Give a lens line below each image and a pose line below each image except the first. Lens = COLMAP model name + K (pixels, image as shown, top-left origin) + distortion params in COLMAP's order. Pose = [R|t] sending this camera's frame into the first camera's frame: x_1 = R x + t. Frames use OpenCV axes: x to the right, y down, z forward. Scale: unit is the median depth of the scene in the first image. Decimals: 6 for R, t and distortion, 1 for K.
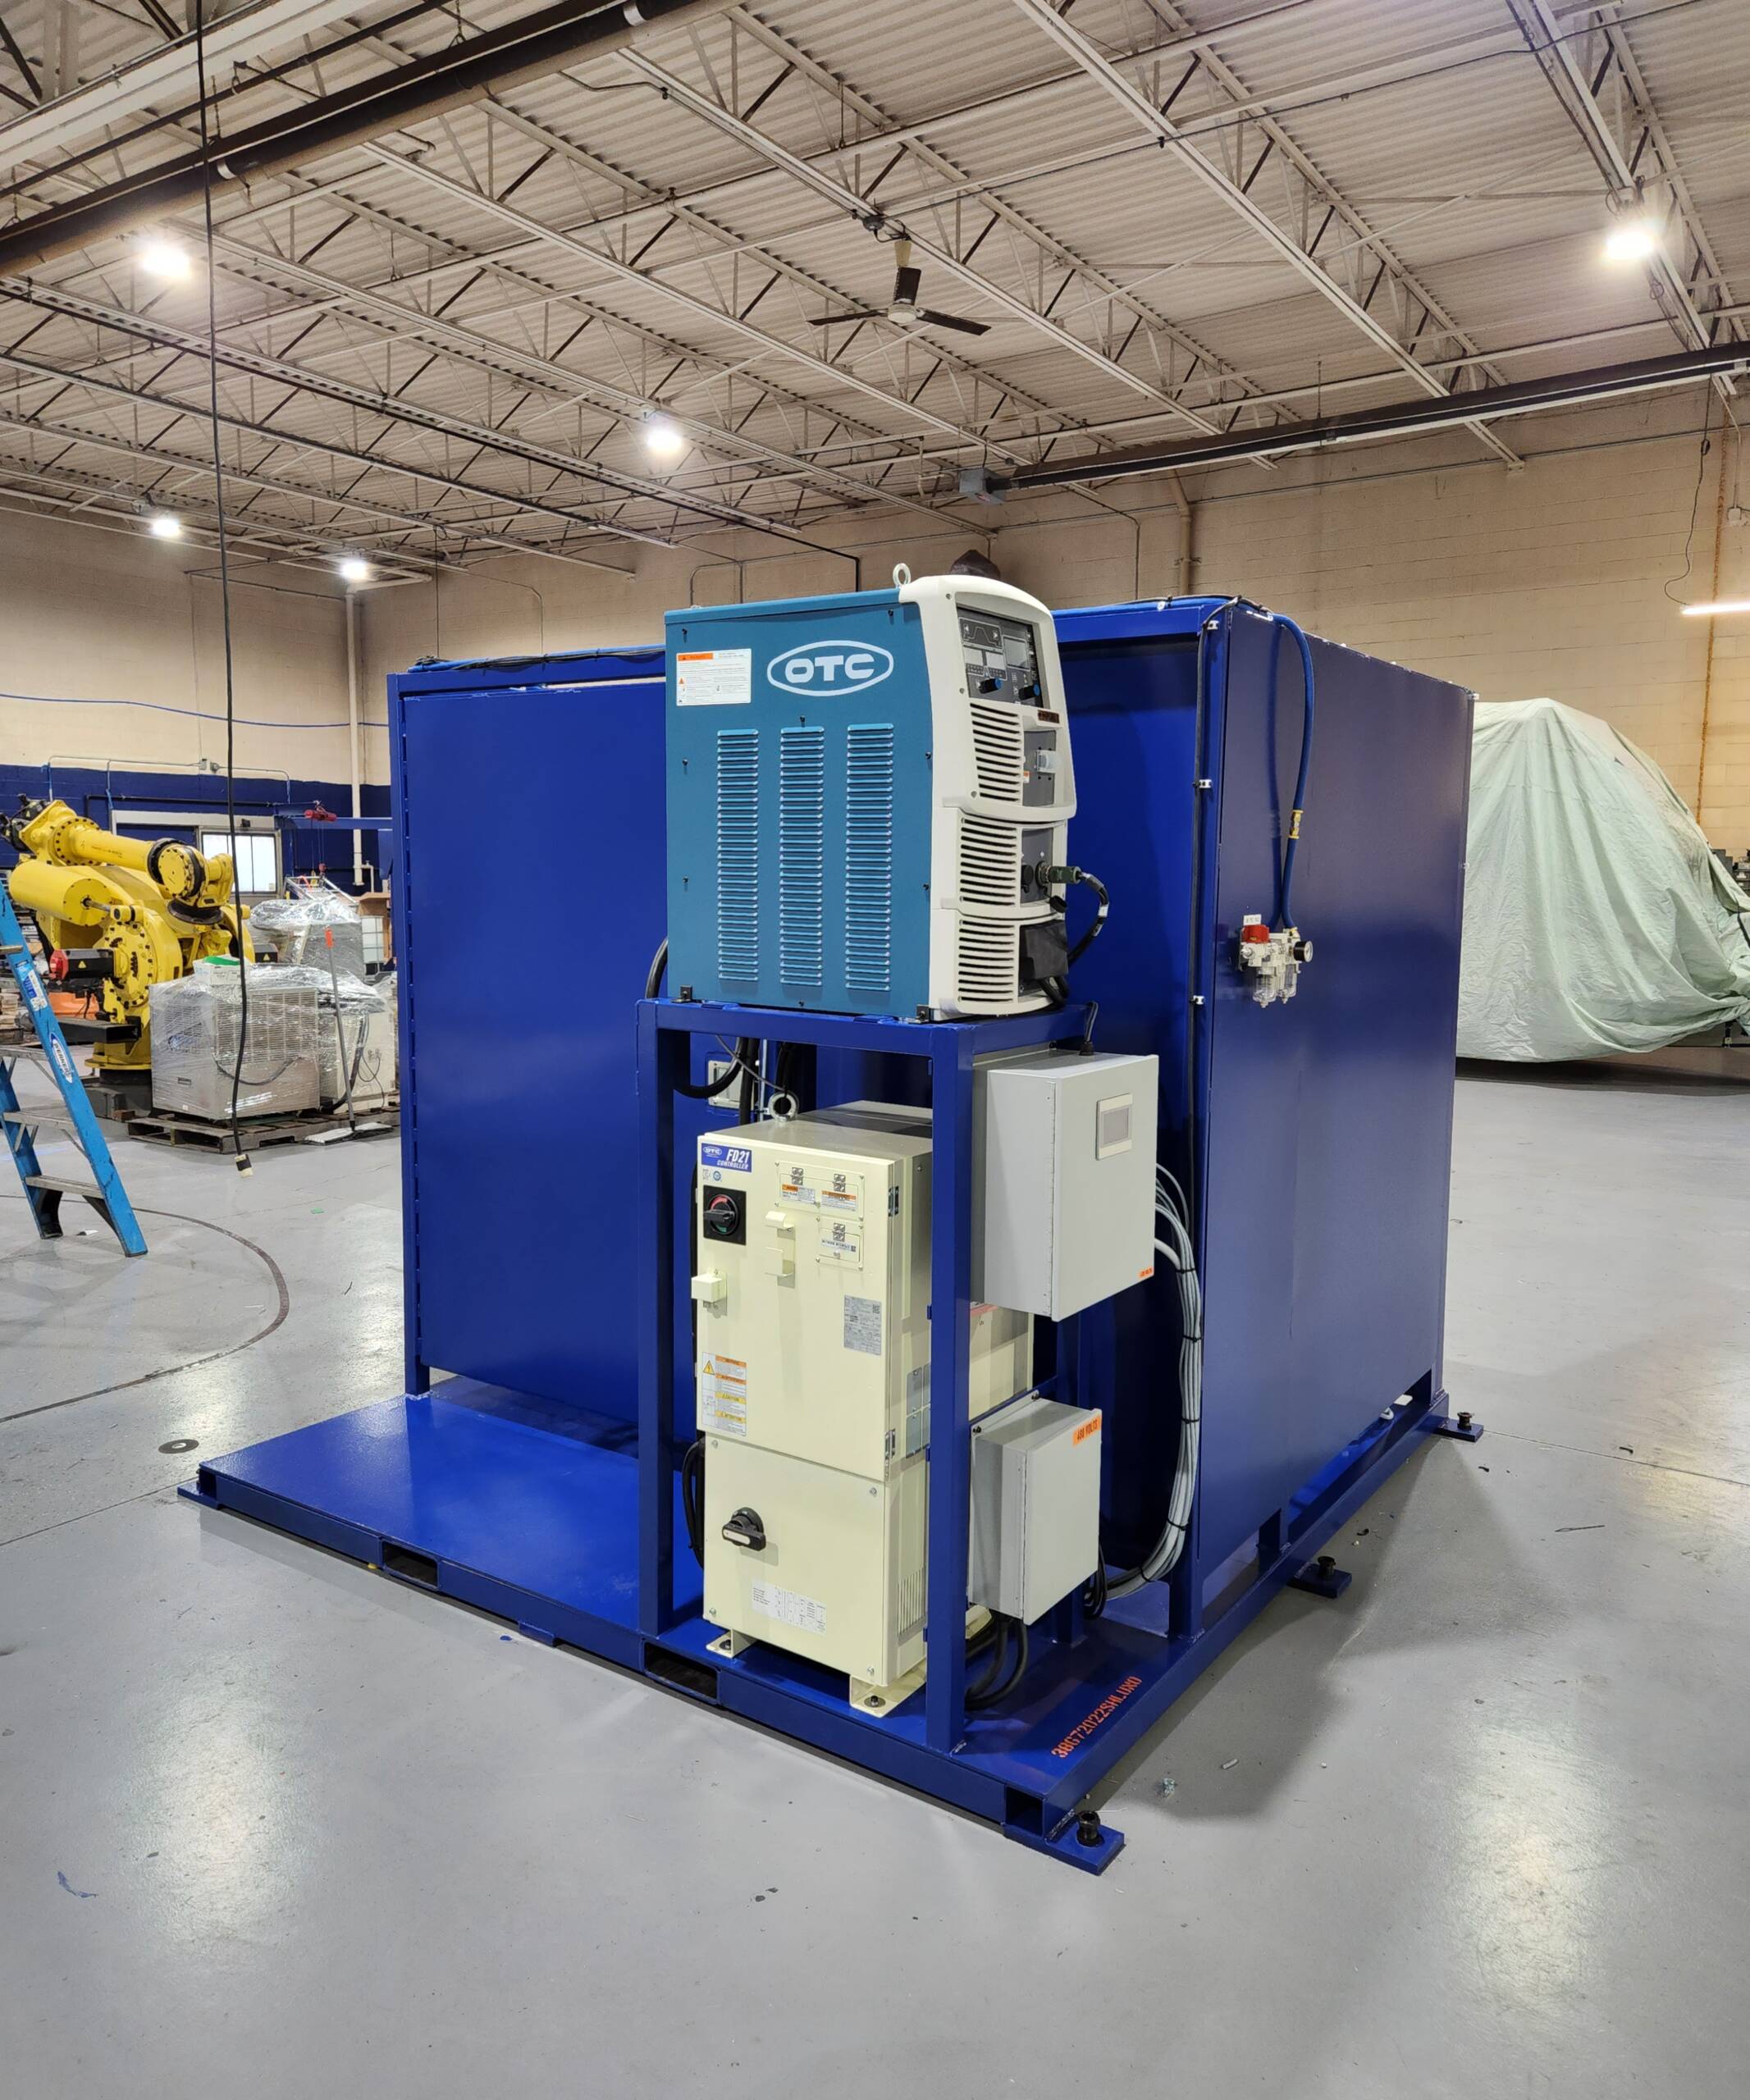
lens RADIAL K [[1550.8, 0, 885.2], [0, 1550.8, 1026.9], [0, 0, 1]] dist [0.081130, -0.071916]
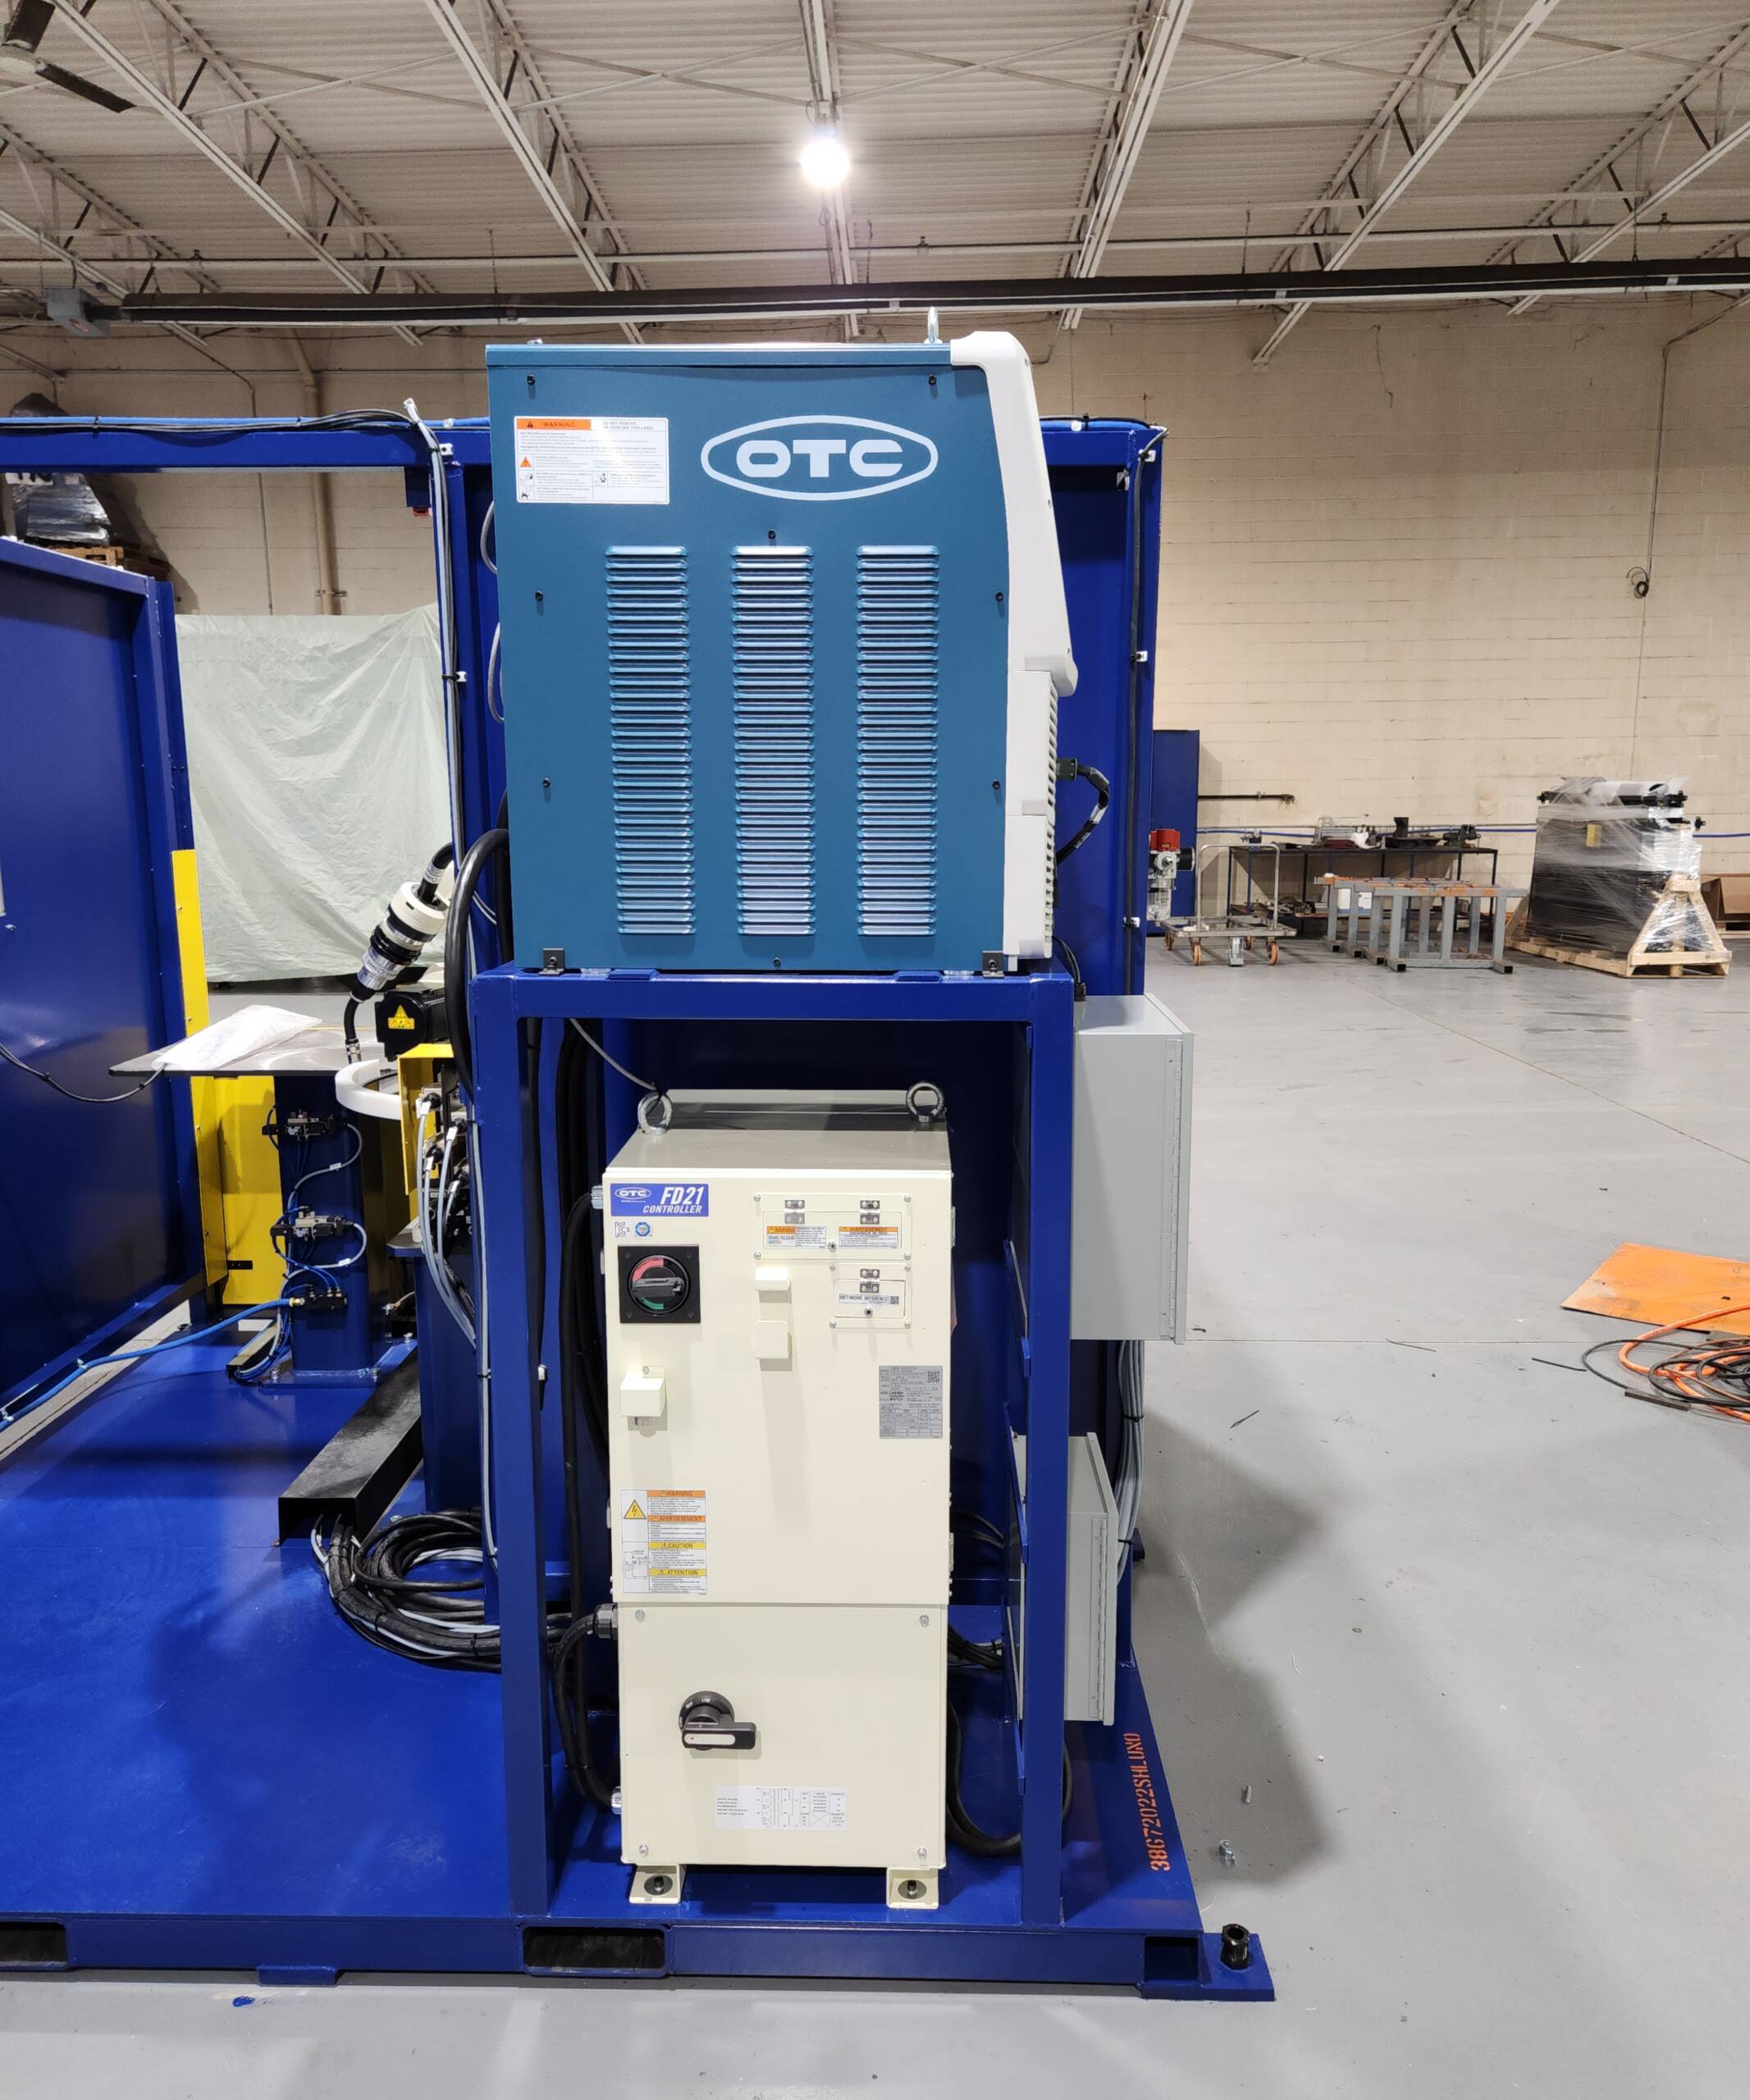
lens RADIAL K [[1550.8, 0, 870.8], [0, 1550.8, 1042.2], [0, 0, 1]] dist [0.081130, -0.071916]
pose [[0.838481, -0.102961, 0.535115, -0.353733], [0.070534, 0.994233, 0.080778, -0.029497], [-0.540347, -0.029987, 0.840908, 0.363812]]
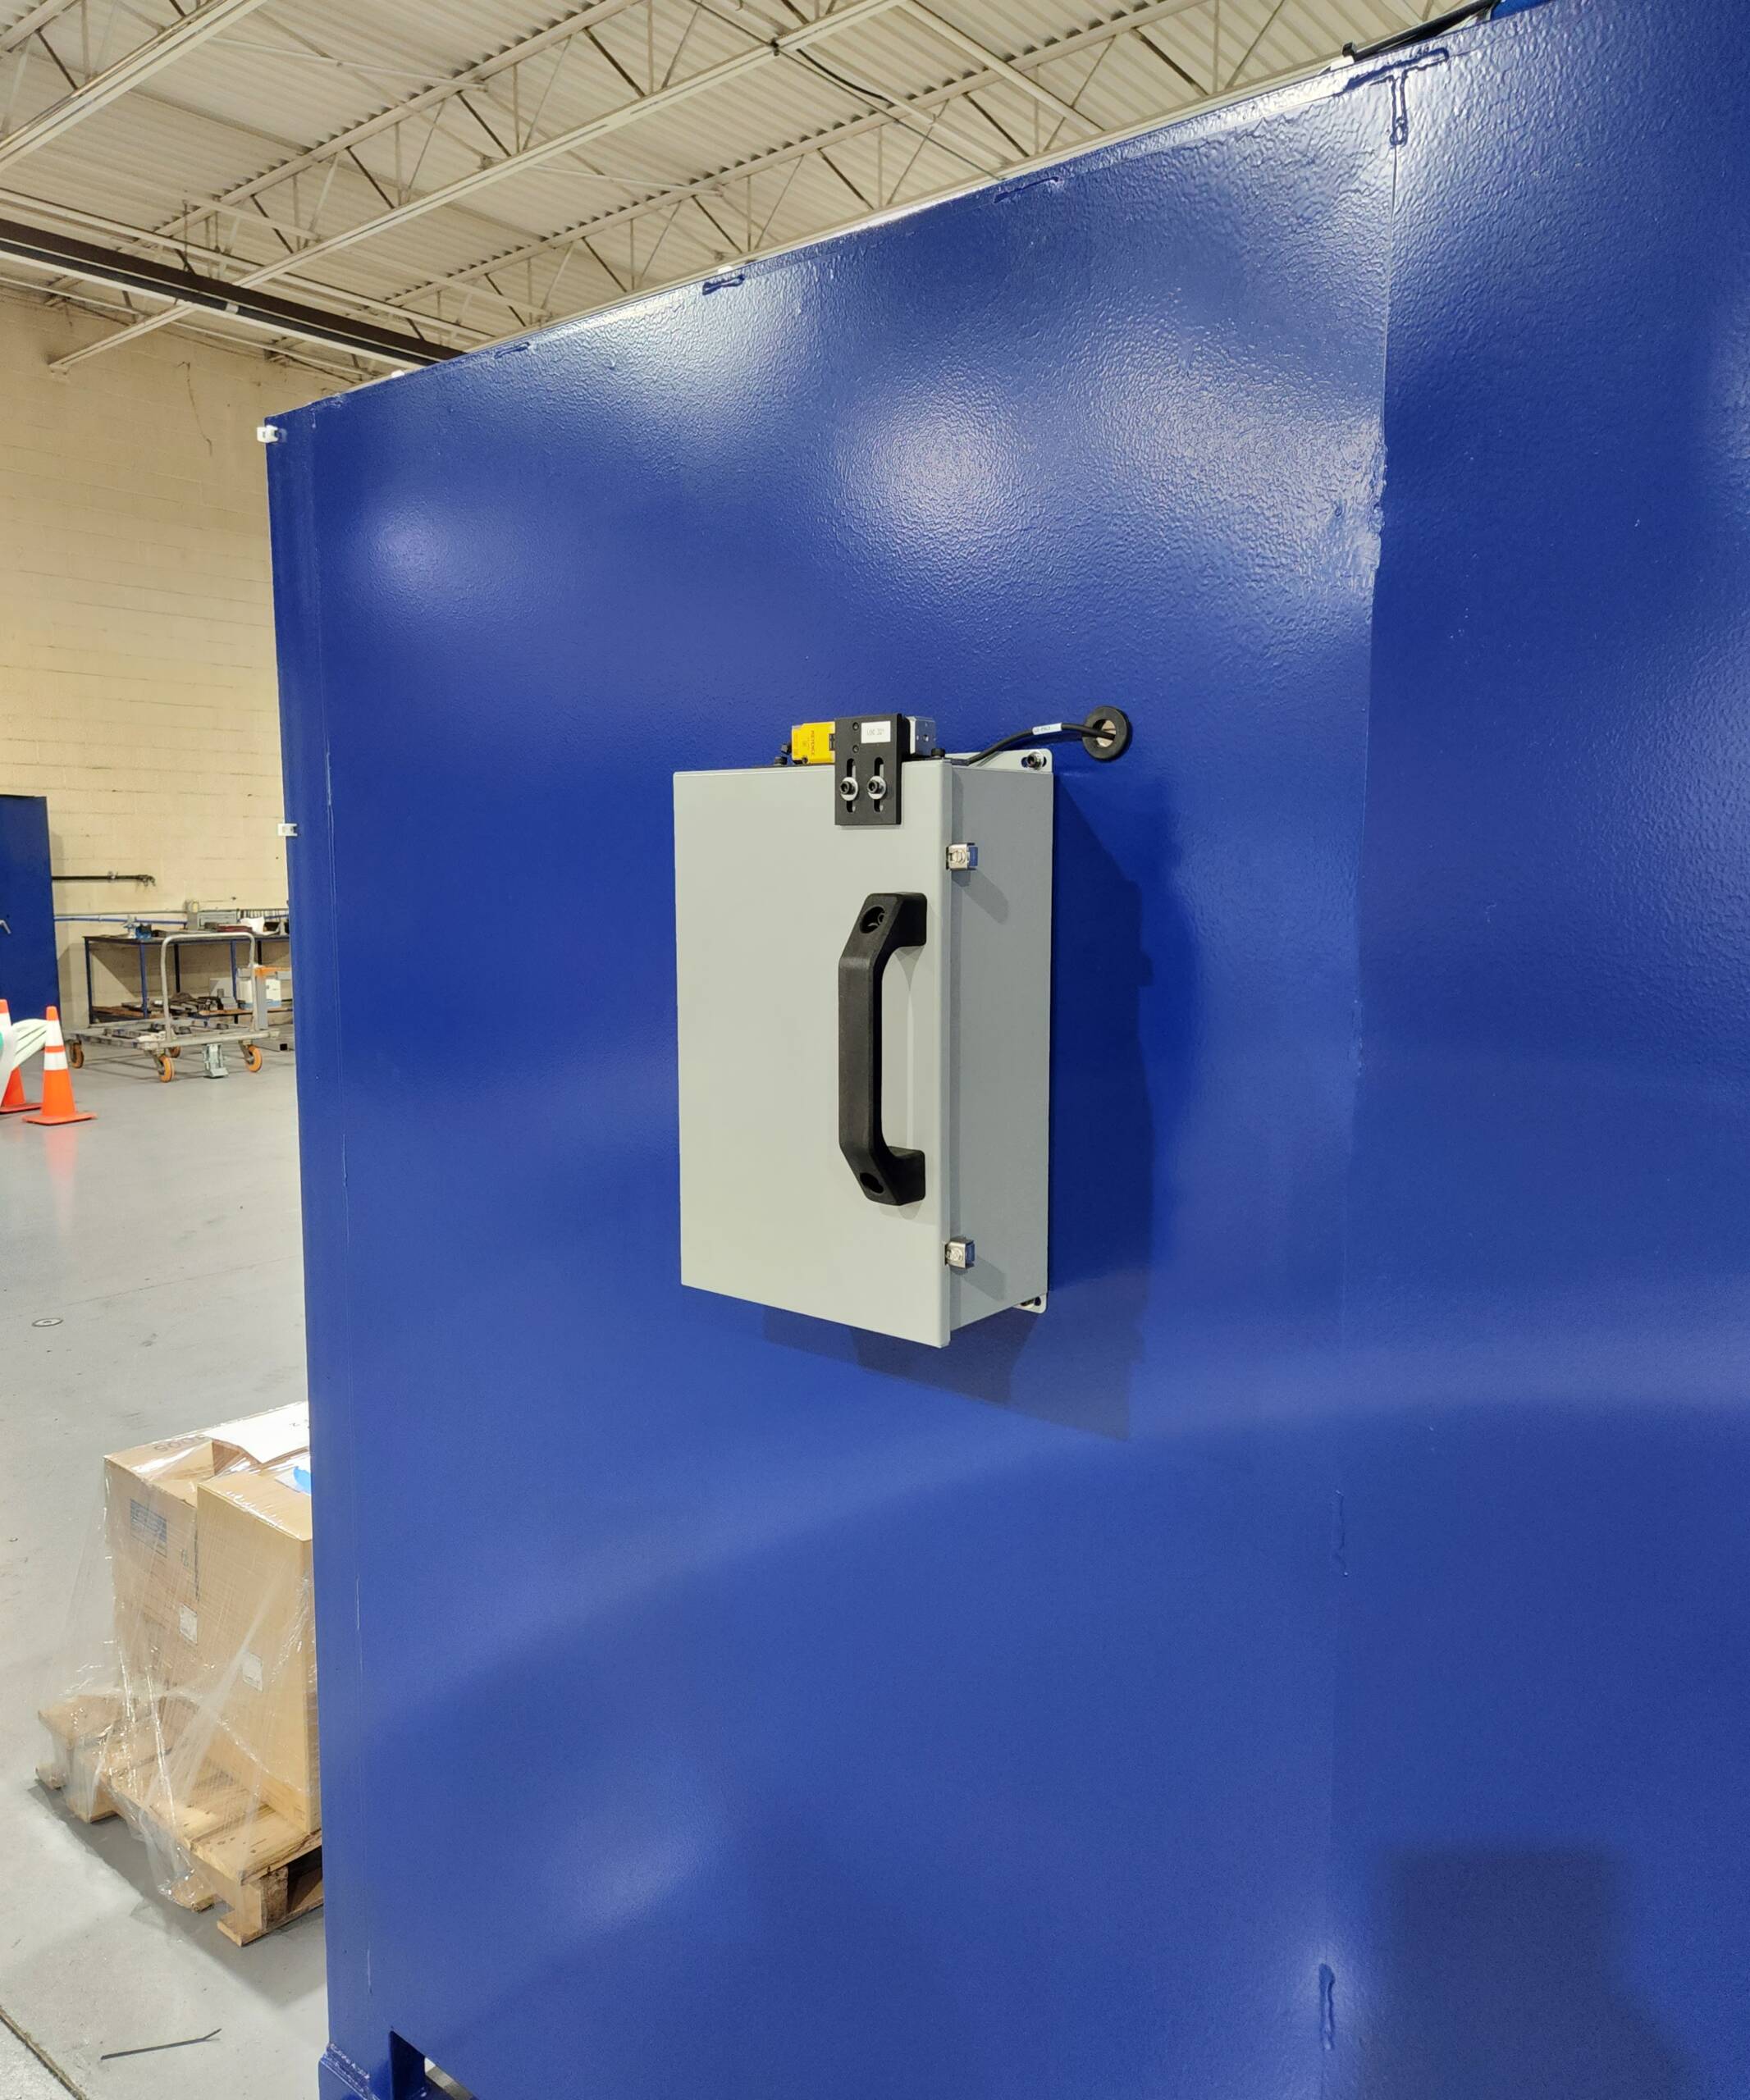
lens RADIAL K [[1550.8, 0, 873.5], [0, 1550.8, 1043.2], [0, 0, 1]] dist [0.081130, -0.071916]
pose [[0.090905, -0.129319, 0.987427, -0.673029], [0.105460, 0.987207, 0.119581, -0.183607], [-0.990260, 0.093263, 0.103380, 1.592439]]
